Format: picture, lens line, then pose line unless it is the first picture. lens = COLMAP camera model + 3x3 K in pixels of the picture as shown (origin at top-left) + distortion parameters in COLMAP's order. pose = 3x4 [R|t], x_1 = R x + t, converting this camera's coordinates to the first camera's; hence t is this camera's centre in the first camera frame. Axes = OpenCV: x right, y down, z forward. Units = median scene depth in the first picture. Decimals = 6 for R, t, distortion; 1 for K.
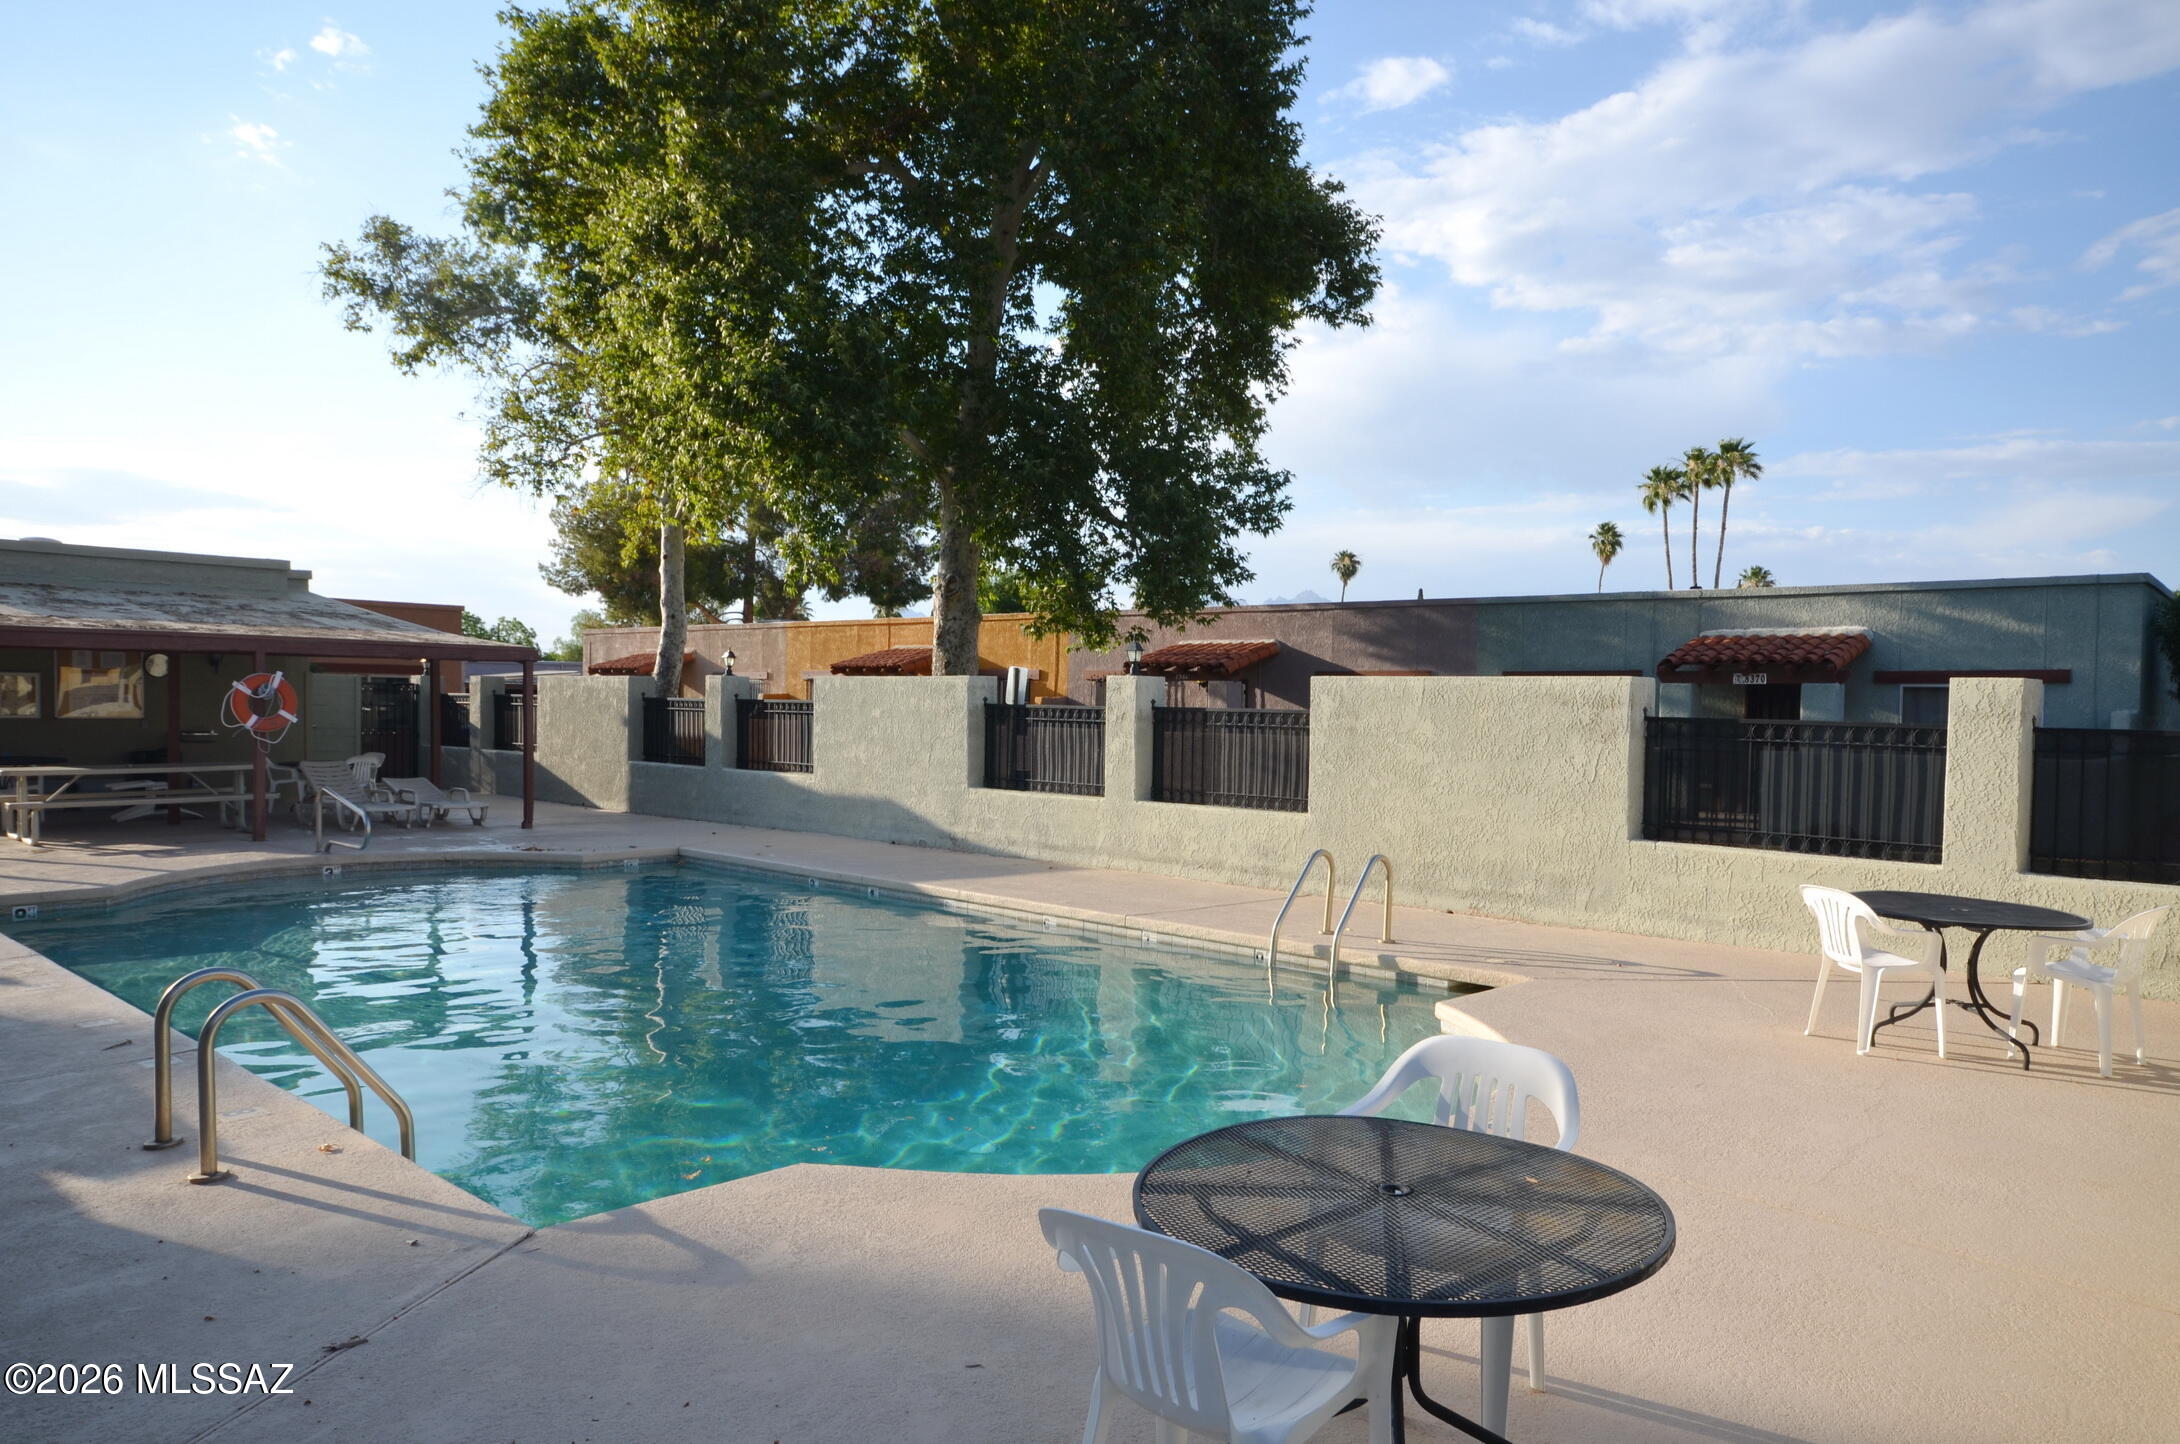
lens RADIAL K [[1481.9, 0, 1090.0], [0, 1481.9, 722.0], [0, 0, 1]] dist [-0.003764, 0.050480]
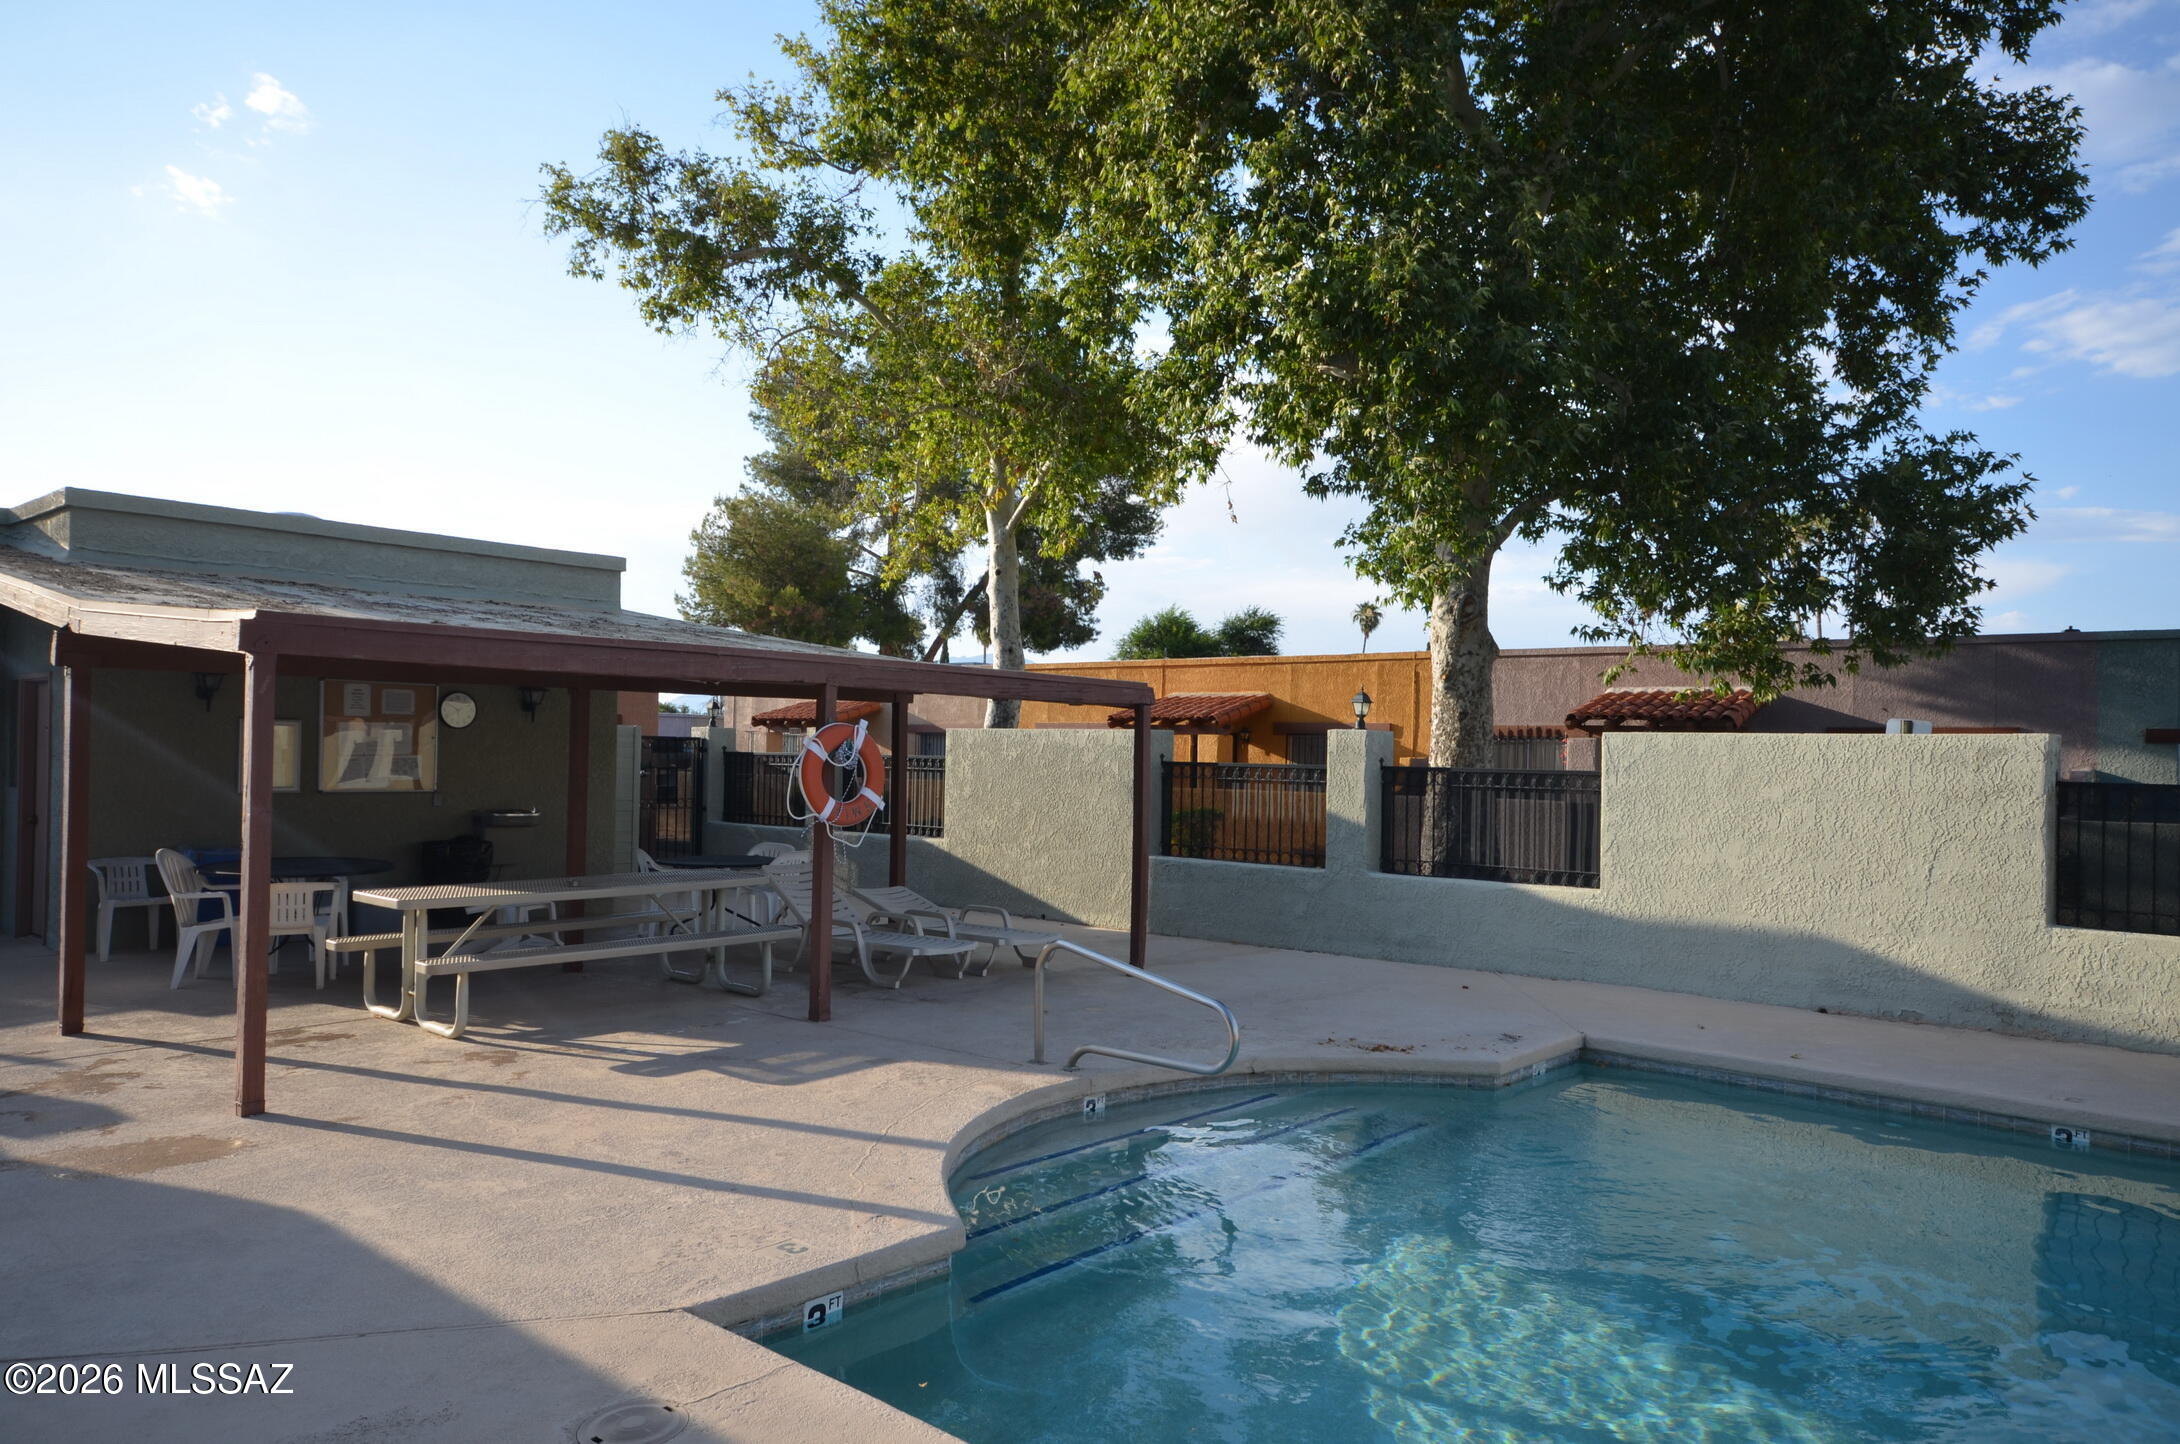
lens RADIAL K [[1461.6, 0, 1090.0], [0, 1461.6, 722.0], [0, 0, 1]] dist [0.007159, -0.000250]
pose [[0.998823, 0.004796, 0.048269, -0.276117], [-0.003065, 0.999351, -0.035879, -0.007780], [-0.048410, 0.035689, 0.998190, 0.250142]]
